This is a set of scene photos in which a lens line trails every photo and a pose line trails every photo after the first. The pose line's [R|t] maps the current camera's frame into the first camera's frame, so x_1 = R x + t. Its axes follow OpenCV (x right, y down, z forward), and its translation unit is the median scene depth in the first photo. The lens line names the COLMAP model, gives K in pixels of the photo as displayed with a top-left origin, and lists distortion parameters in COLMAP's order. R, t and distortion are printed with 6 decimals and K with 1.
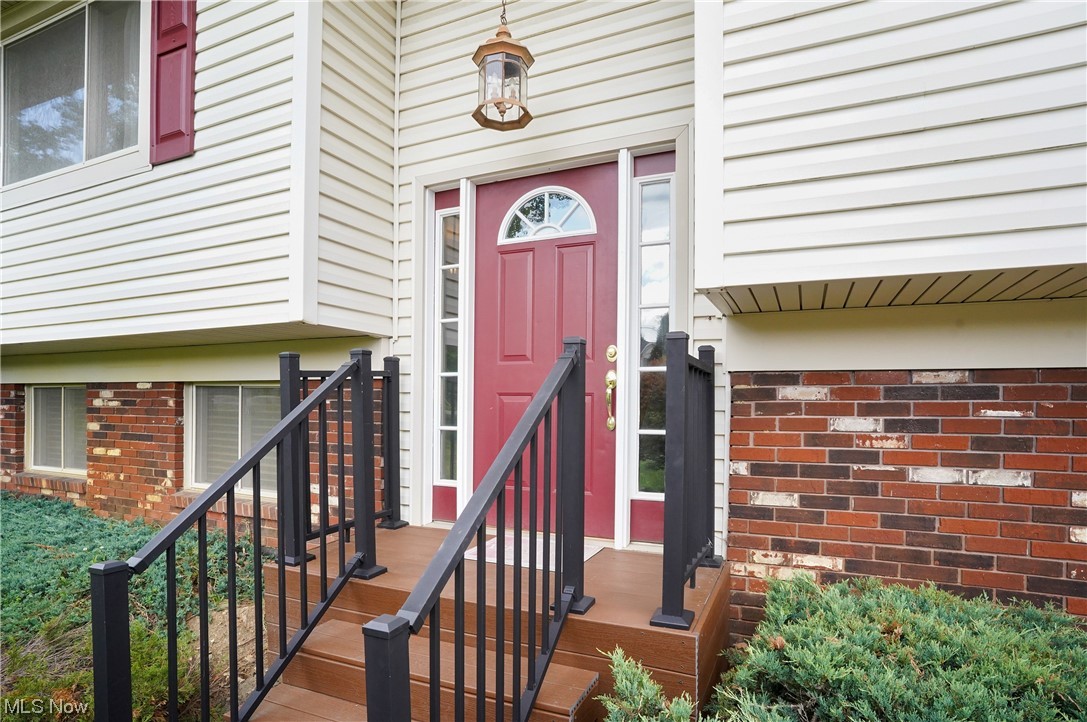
lens RADIAL K [[573.3, 0, 541.5], [0, 573.3, 398.8], [0, 0, 1]] dist [-0.102173, 0.066387]
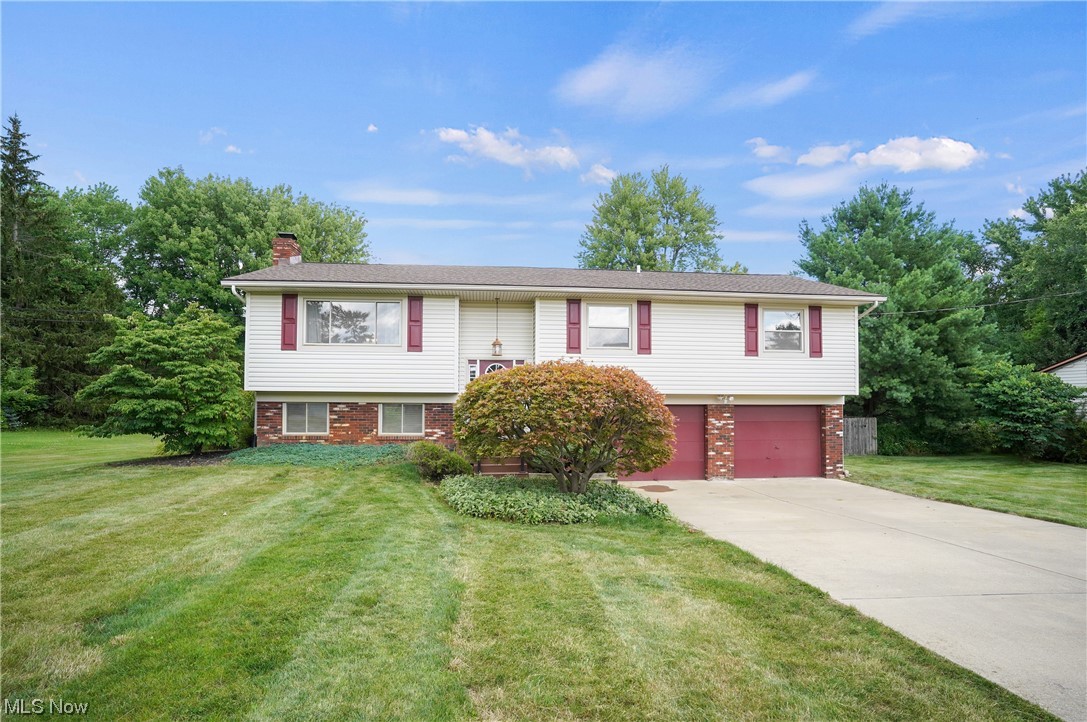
lens RADIAL K [[573.3, 0, 541.5], [0, 573.3, 398.8], [0, 0, 1]] dist [-0.102173, 0.066387]
pose [[0.866976, 0.003458, 0.498338, -1.474062], [-0.002138, 0.999993, -0.003220, -0.043742], [-0.498346, 0.001727, 0.866977, -2.404580]]
